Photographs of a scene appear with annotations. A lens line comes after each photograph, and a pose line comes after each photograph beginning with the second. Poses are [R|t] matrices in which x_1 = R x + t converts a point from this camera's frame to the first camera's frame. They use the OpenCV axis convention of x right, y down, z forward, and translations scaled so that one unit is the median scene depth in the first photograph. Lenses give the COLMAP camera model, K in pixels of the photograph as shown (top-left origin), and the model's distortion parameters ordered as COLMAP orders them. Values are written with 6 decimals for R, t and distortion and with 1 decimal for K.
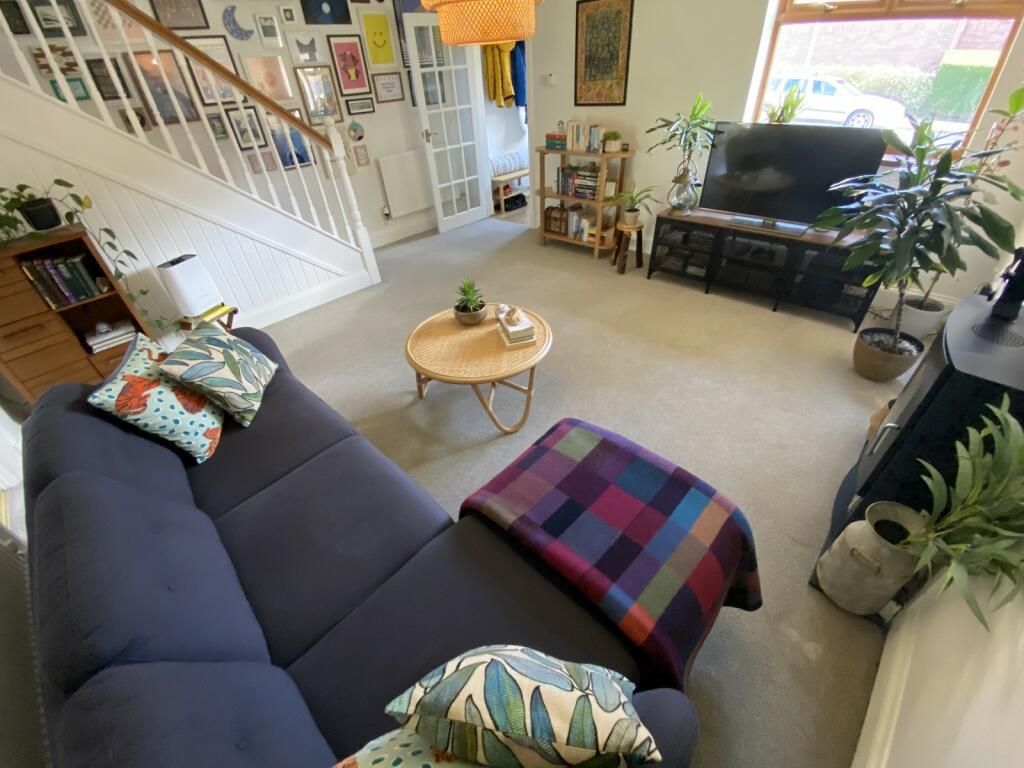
lens RADIAL K [[423.4, 0, 512.0], [0, 423.4, 384.0], [0, 0, 1]] dist [0.002286, -0.014127]
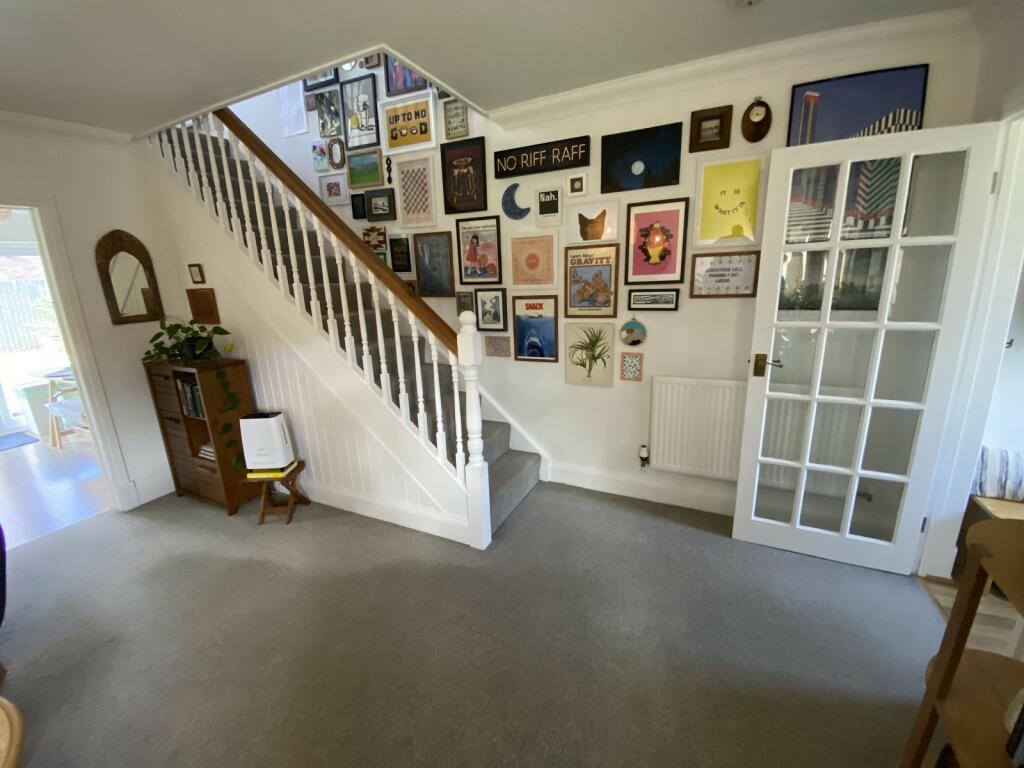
lens RADIAL K [[423.4, 0, 512.0], [0, 423.4, 384.0], [0, 0, 1]] dist [0.002286, -0.014127]
pose [[0.280270, 0.279945, -0.918194, 0.187591], [-0.556356, 0.826861, 0.082276, -0.504778], [0.782251, 0.487783, 0.387493, 0.676143]]
